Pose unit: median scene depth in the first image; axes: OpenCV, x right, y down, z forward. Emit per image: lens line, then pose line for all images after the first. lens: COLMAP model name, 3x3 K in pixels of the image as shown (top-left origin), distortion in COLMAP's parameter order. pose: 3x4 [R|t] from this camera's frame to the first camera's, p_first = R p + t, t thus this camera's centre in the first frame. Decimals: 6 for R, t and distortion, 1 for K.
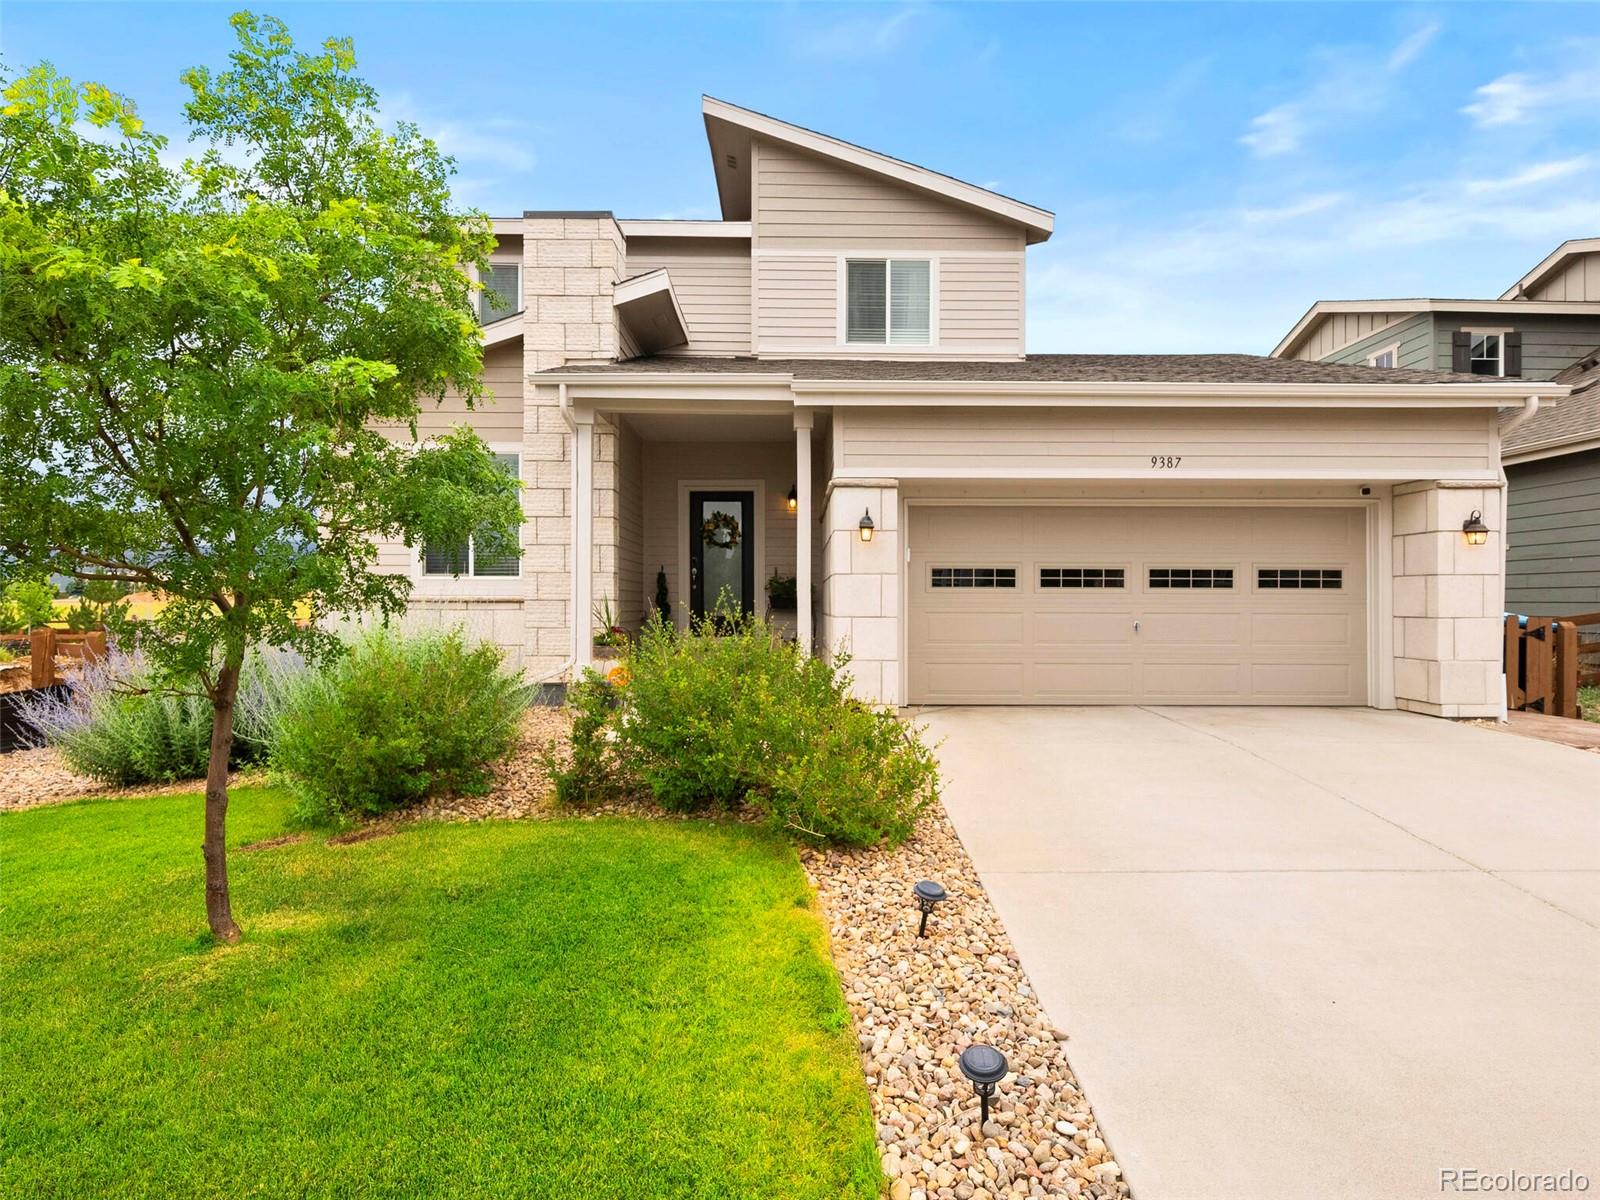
lens RADIAL K [[847.8, 0, 800.0], [0, 847.8, 600.0], [0, 0, 1]] dist [0.001427, -0.000964]
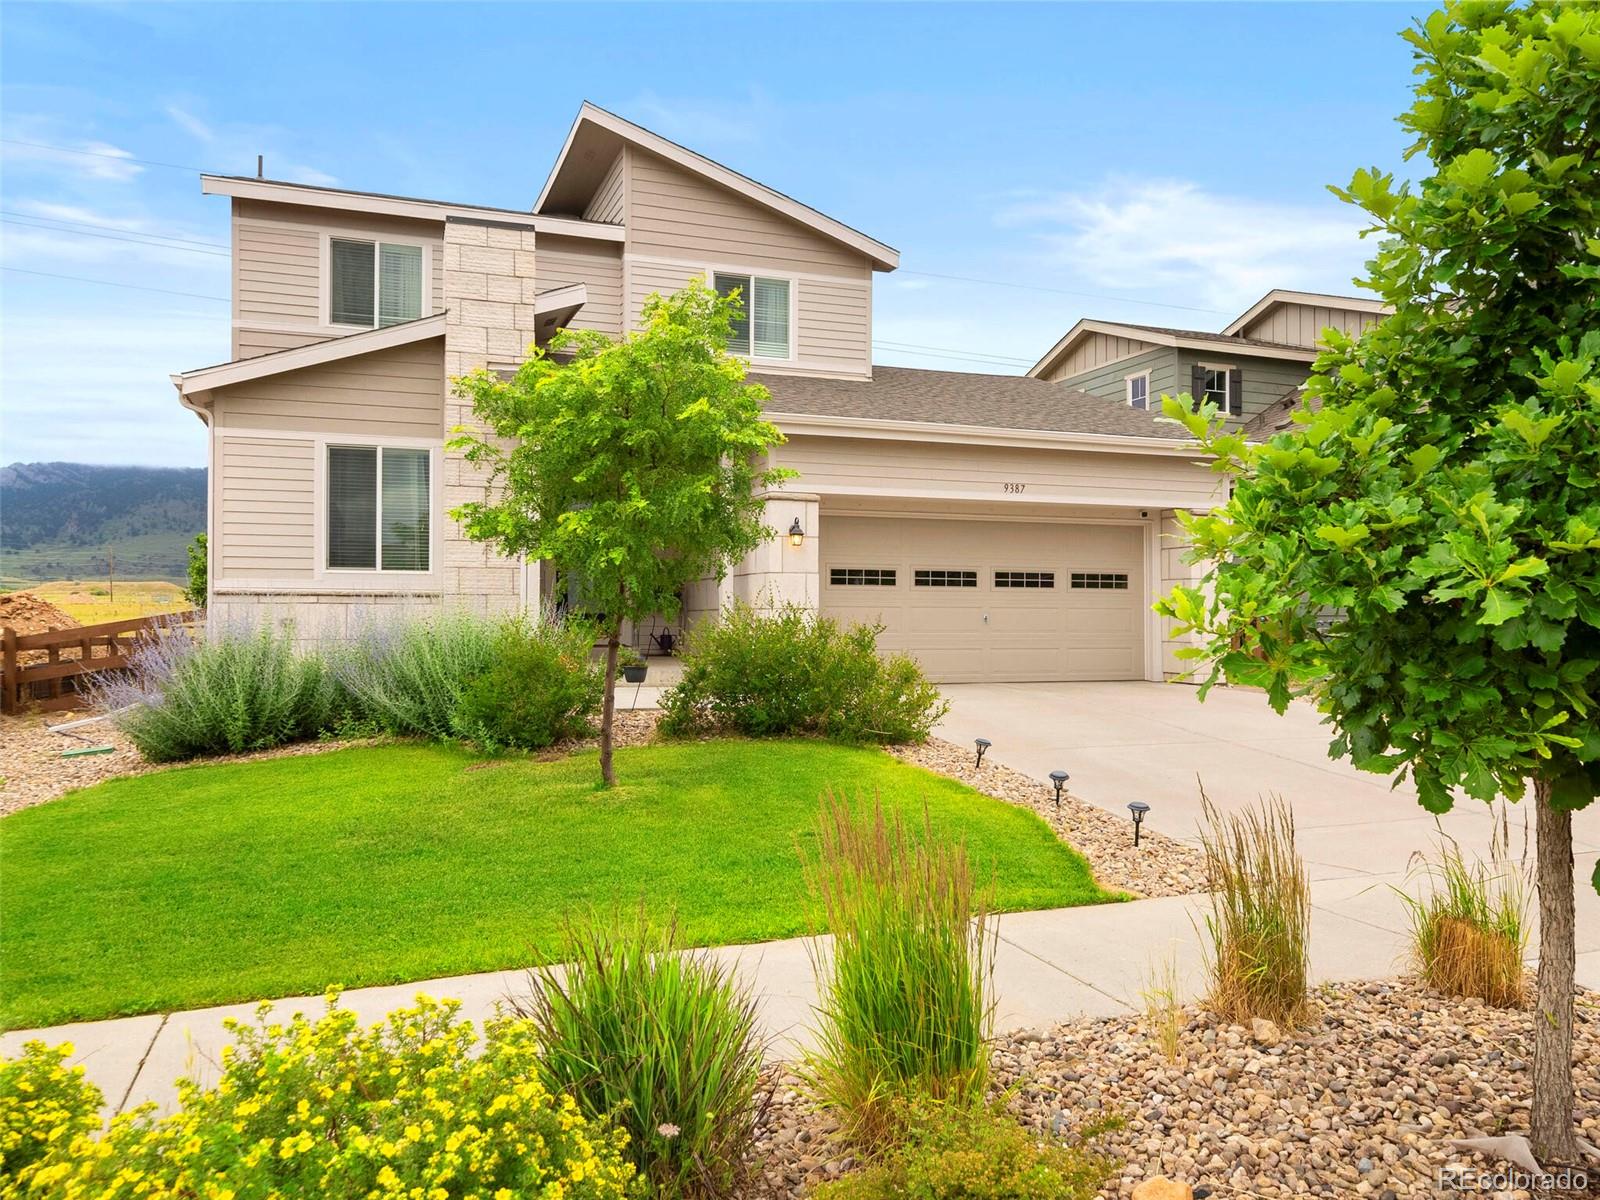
lens RADIAL K [[1118.7, 0, 800.0], [0, 1118.7, 600.0], [0, 0, 1]] dist [-0.005781, -0.000604]
pose [[0.946497, 0.004975, 0.322675, -0.354794], [-0.002647, 0.999967, -0.007654, 0.016394], [-0.322702, 0.006391, 0.946479, -0.415904]]
